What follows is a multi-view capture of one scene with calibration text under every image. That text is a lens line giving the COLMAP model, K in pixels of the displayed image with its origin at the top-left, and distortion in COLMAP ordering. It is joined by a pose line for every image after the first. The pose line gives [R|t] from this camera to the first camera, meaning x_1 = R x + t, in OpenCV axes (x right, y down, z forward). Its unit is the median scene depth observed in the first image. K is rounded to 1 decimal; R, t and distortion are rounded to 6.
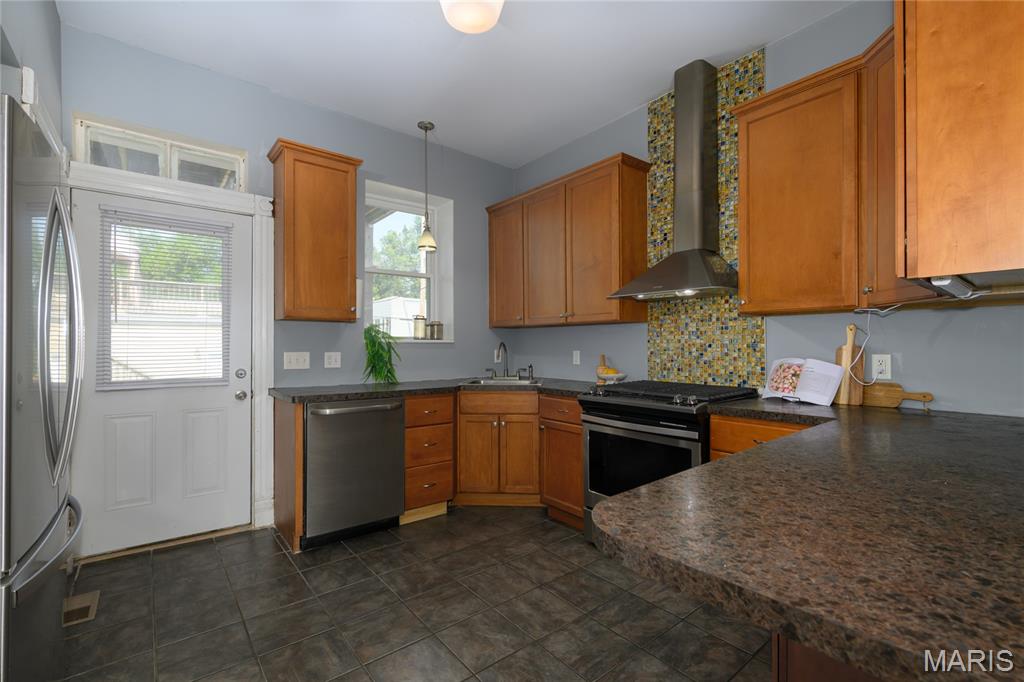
lens RADIAL K [[457.7, 0, 512.0], [0, 457.7, 341.0], [0, 0, 1]] dist [-0.000245, -0.000188]
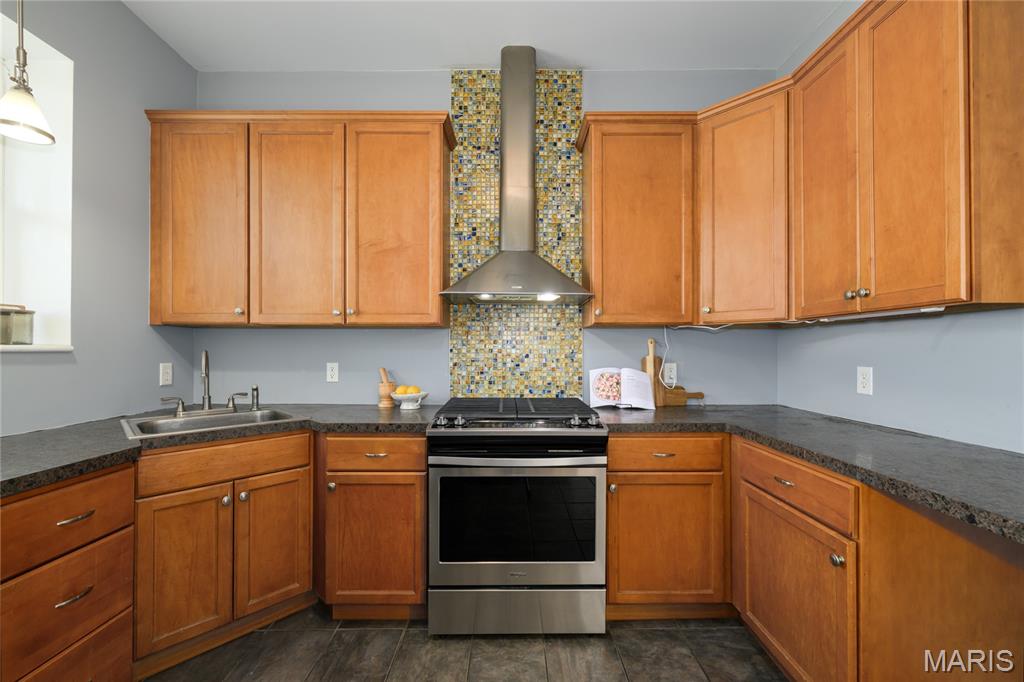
lens RADIAL K [[405.1, 0, 512.8], [0, 405.1, 346.6], [0, 0, 1]] dist [0.001064, 0.000089]
pose [[0.619744, 0.009968, 0.784741, -0.234489], [-0.009595, 0.999941, -0.005123, -0.004609], [-0.784746, -0.004355, 0.619803, 0.481325]]
